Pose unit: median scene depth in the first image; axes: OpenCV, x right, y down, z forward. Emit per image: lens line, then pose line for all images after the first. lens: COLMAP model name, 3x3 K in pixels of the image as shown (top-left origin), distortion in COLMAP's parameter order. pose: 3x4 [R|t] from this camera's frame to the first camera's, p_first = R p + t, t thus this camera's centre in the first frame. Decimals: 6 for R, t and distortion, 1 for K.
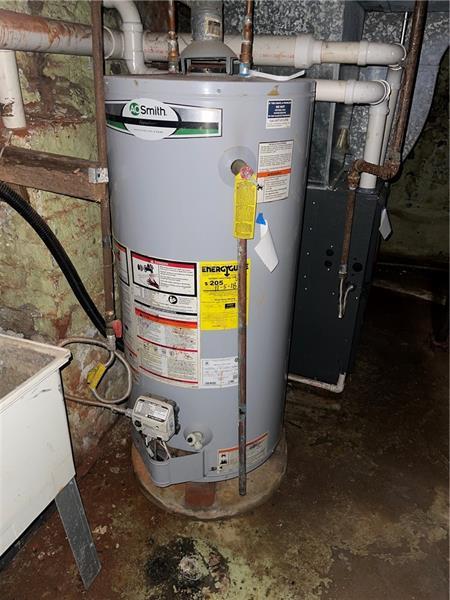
lens RADIAL K [[450.1, 0, 226.2], [0, 450.1, 298.6], [0, 0, 1]] dist [0.016256, -0.000947]
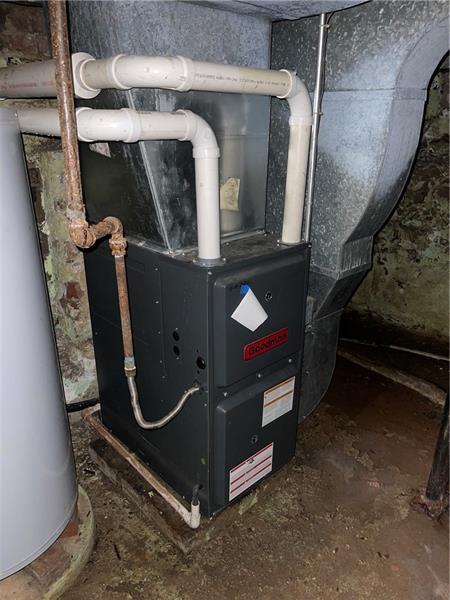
lens RADIAL K [[450.1, 0, 224.5], [0, 450.1, 302.2], [0, 0, 1]] dist [0.016256, -0.000947]
pose [[0.891754, 0.135148, -0.431867, 0.597097], [-0.172631, 0.983787, -0.048596, -0.131335], [0.418298, 0.117889, 0.900627, 0.340917]]
